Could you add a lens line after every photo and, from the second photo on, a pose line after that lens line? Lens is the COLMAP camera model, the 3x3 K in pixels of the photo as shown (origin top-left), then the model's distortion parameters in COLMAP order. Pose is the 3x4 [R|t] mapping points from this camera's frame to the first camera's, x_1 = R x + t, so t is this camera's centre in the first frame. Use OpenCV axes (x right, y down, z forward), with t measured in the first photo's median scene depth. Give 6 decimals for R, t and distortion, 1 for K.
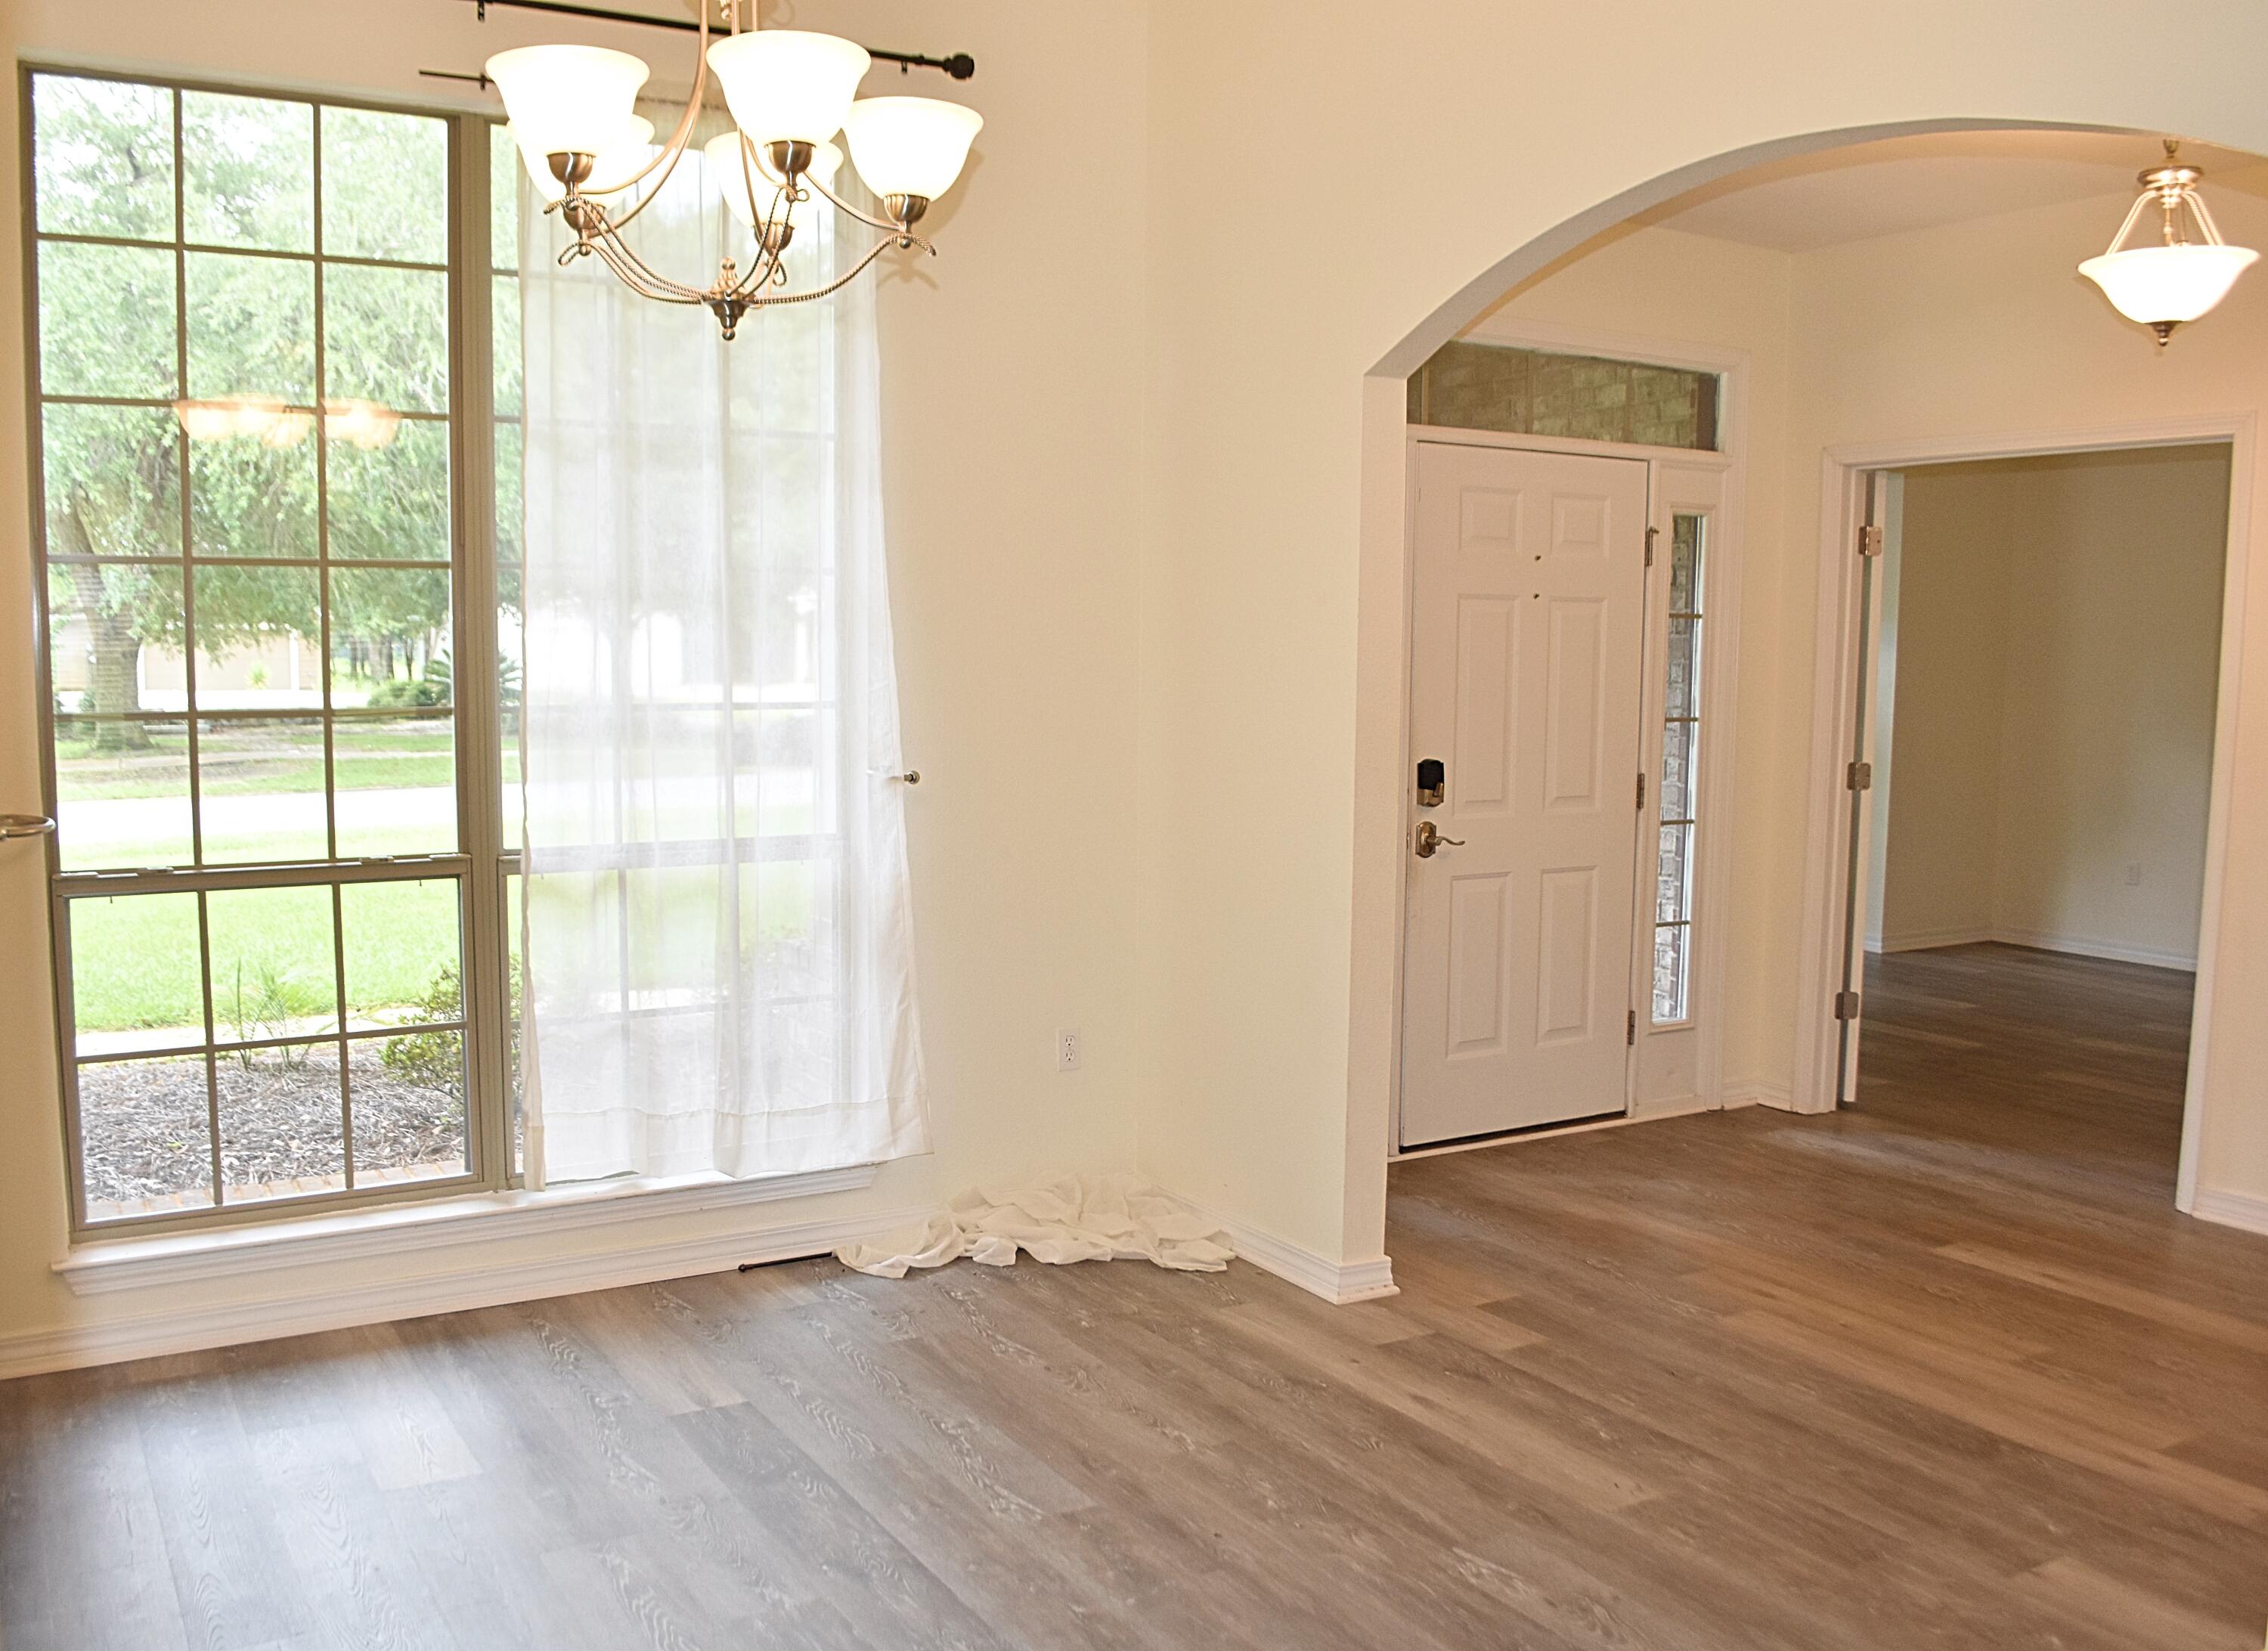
lens RADIAL K [[2044.1, 0, 1130.0], [0, 2044.1, 837.3], [0, 0, 1]] dist [-0.058408, -0.002568]
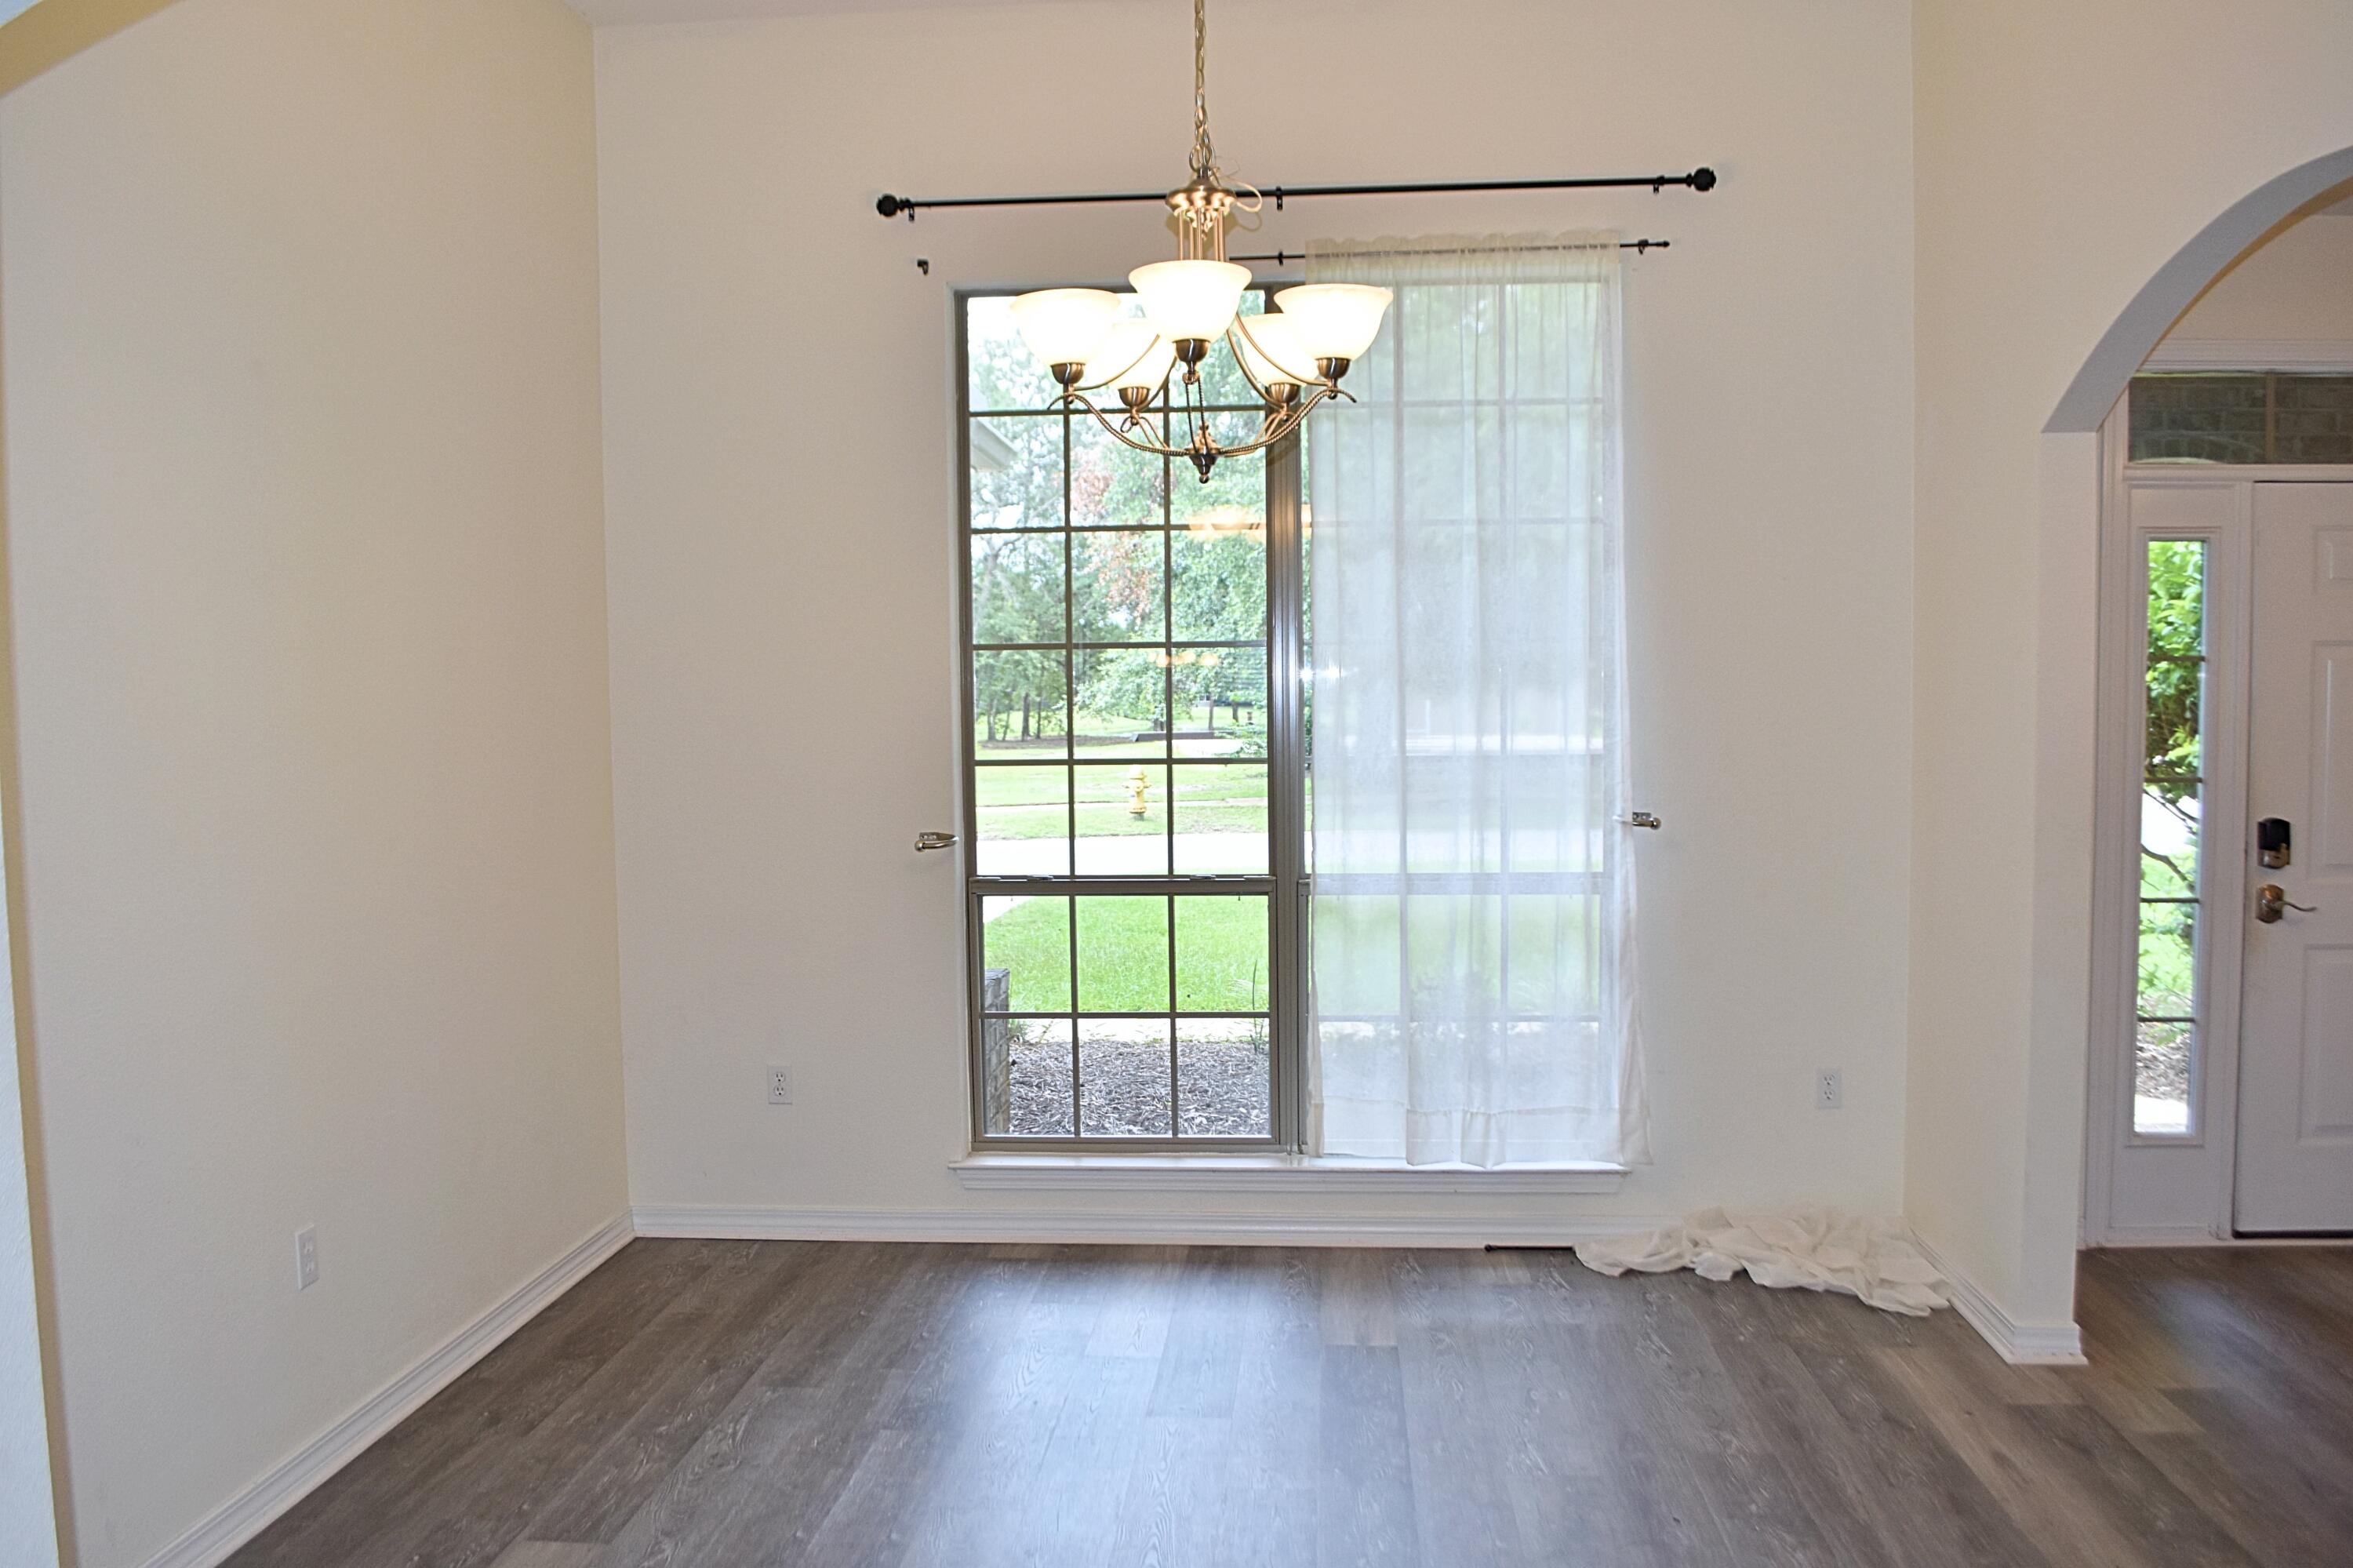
lens RADIAL K [[2019.8, 0, 1179.2], [0, 2019.8, 783.8], [0, 0, 1]] dist [-0.053806, -0.002740]
pose [[0.818007, 0.012767, -0.575066, 0.332068], [-0.039972, 0.998599, -0.034688, -0.002893], [0.573817, 0.051361, 0.817371, -0.039899]]
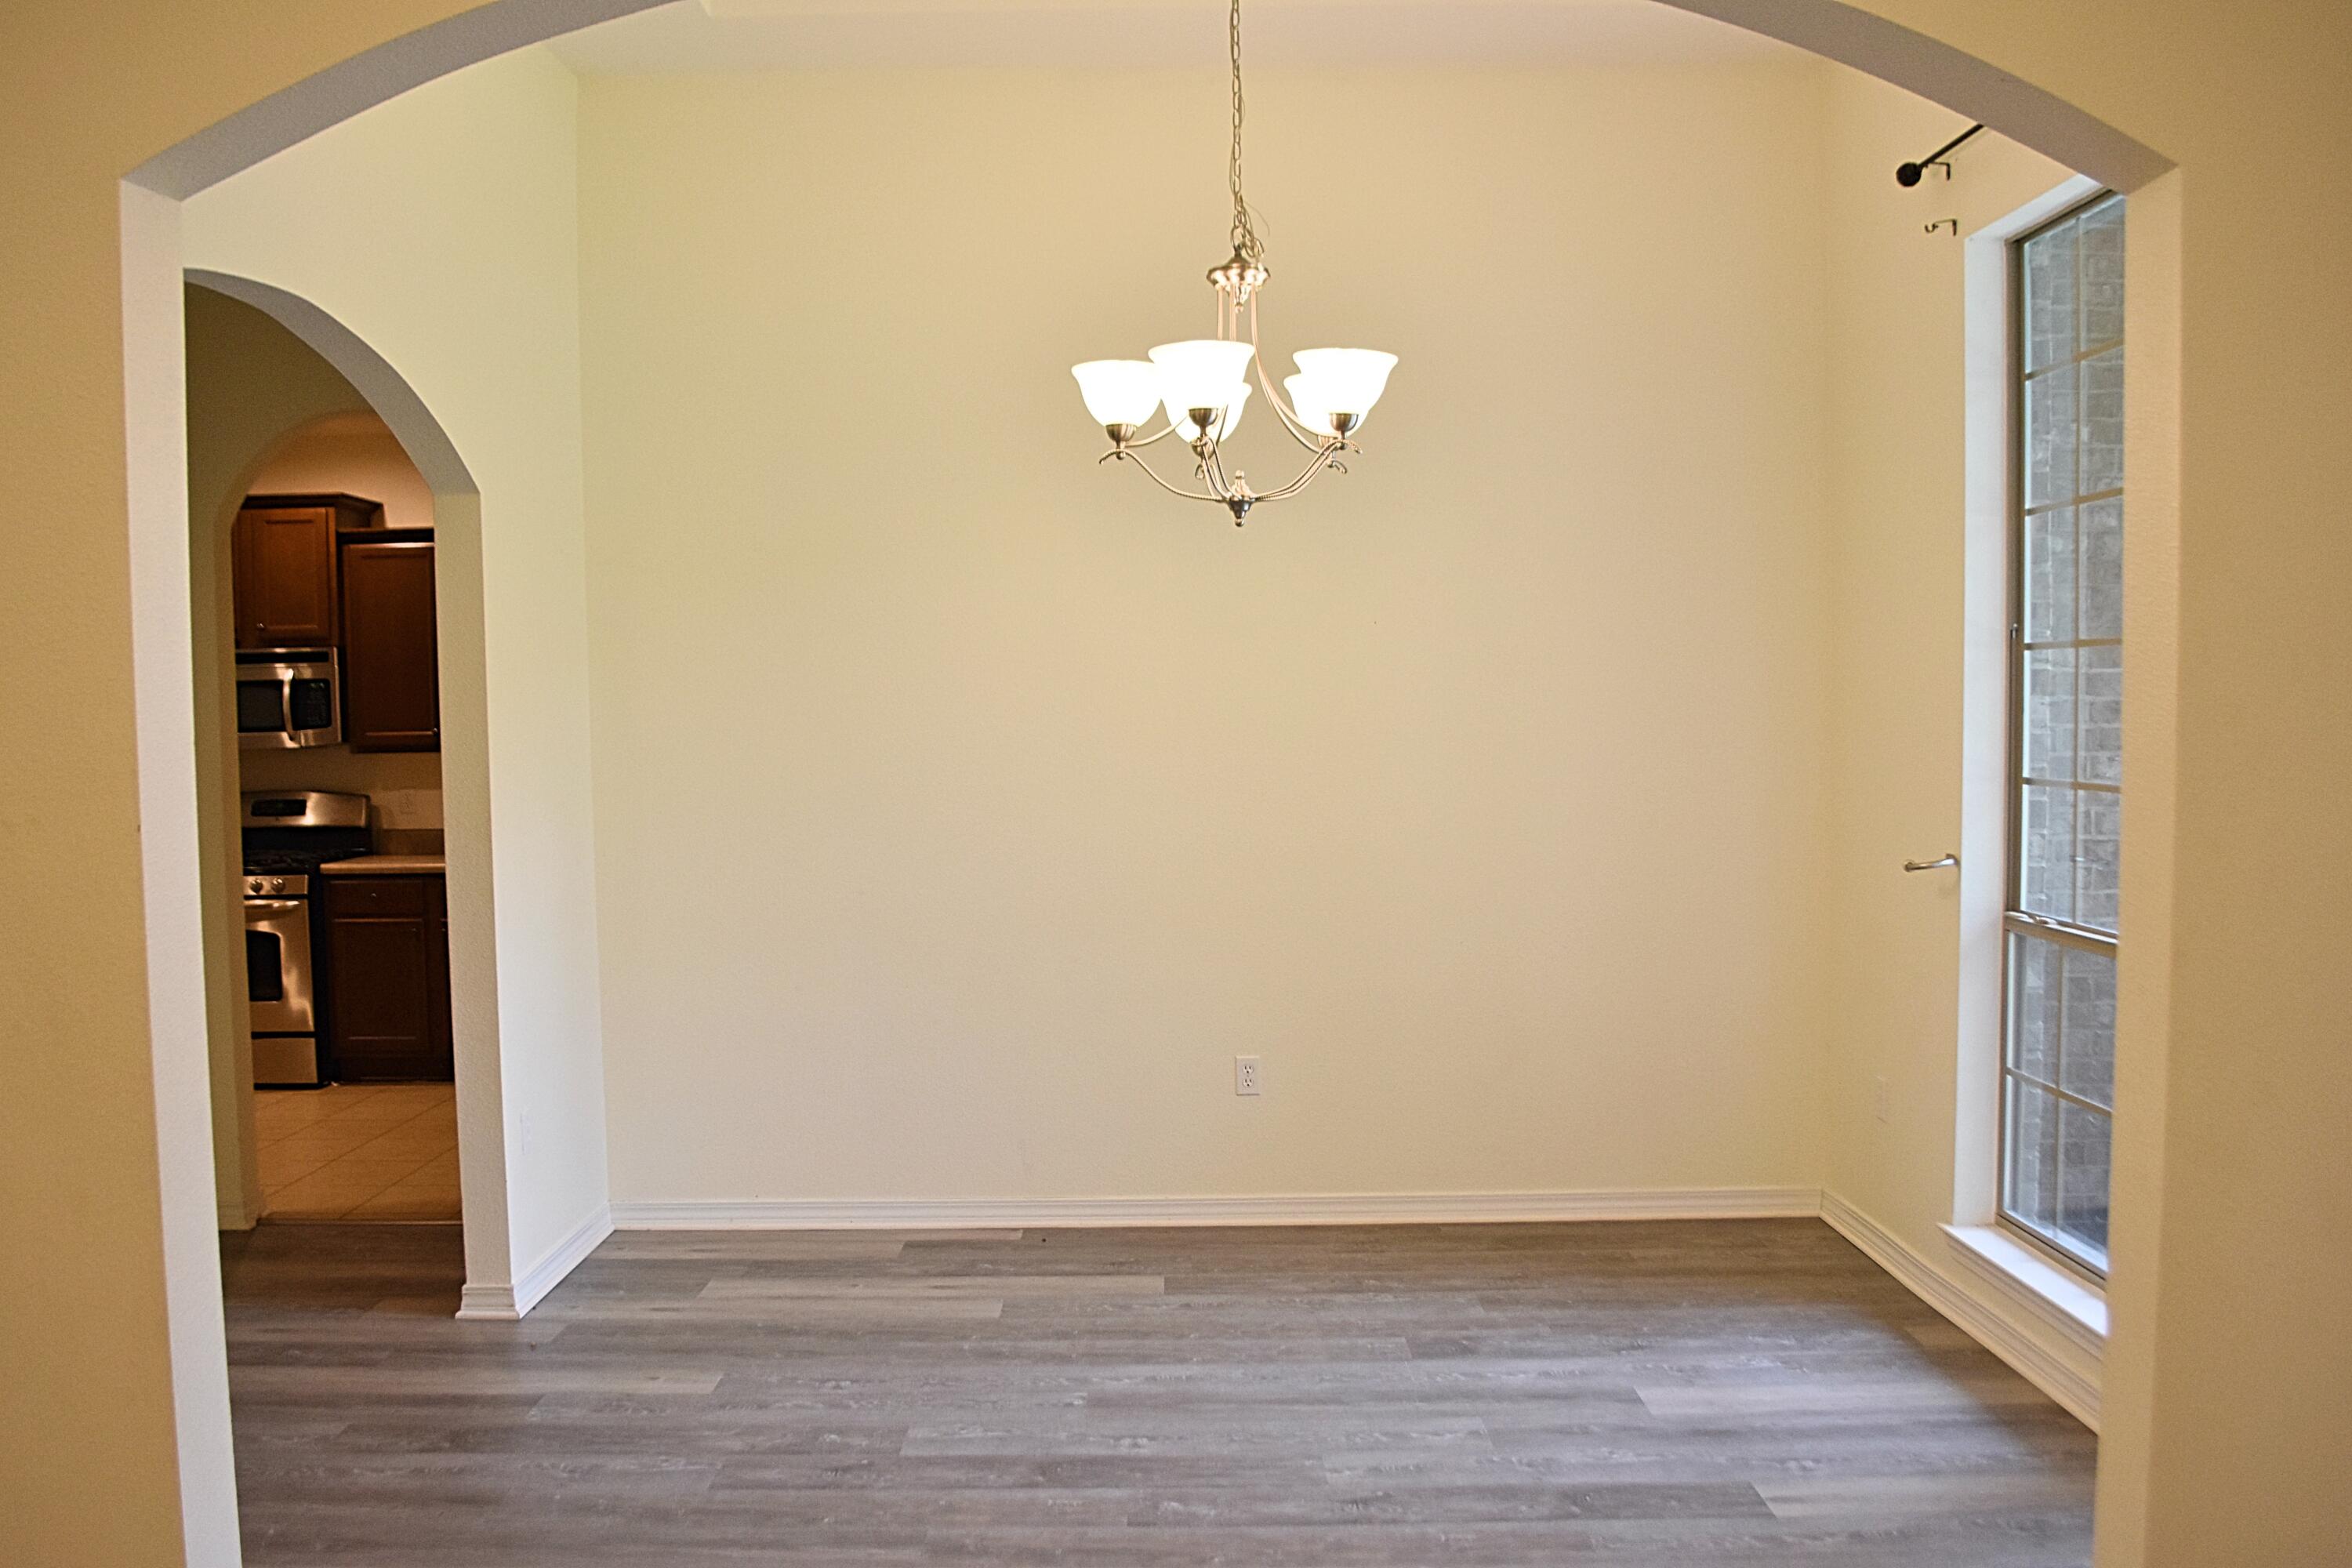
lens RADIAL K [[2018.9, 0, 1178.7], [0, 2018.9, 783.8], [0, 0, 1]] dist [-0.053806, -0.002740]
pose [[-0.520199, 0.031697, -0.853456, 0.660999], [-0.080317, 0.993067, 0.085837, -0.108859], [0.850260, 0.113199, -0.514047, 1.061708]]
